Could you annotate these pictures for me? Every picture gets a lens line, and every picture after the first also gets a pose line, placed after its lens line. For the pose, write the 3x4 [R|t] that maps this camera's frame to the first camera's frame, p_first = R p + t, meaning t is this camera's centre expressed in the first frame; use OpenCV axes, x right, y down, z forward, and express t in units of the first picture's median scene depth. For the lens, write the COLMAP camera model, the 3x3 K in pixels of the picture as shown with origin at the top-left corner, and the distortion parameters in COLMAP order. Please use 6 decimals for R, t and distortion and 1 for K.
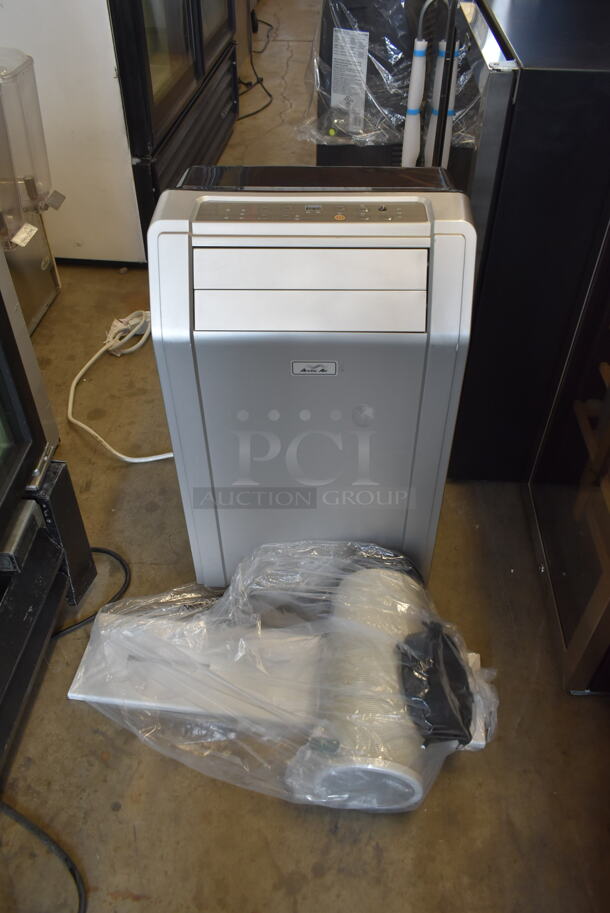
lens RADIAL K [[711.9, 0, 302.6], [0, 711.9, 453.5], [0, 0, 1]] dist [-0.014961, -0.003123]
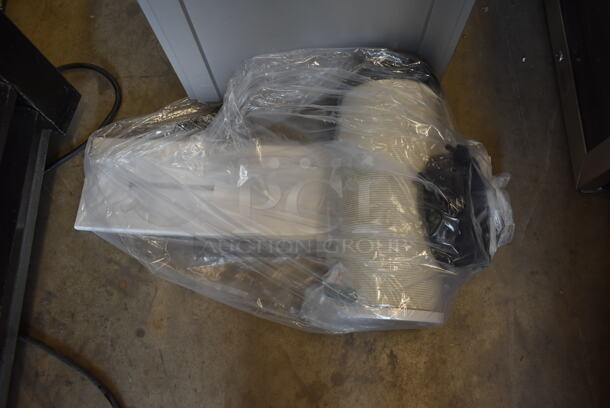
lens RADIAL K [[475.6, 0, 313.1], [0, 475.6, 205.3], [0, 0, 1]] dist [-0.014961, -0.003123]
pose [[0.997760, -0.066899, 0.000107, 0.002768], [0.057912, 0.864515, 0.499259, 0.002684], [-0.033492, -0.498135, 0.866453, 0.445867]]
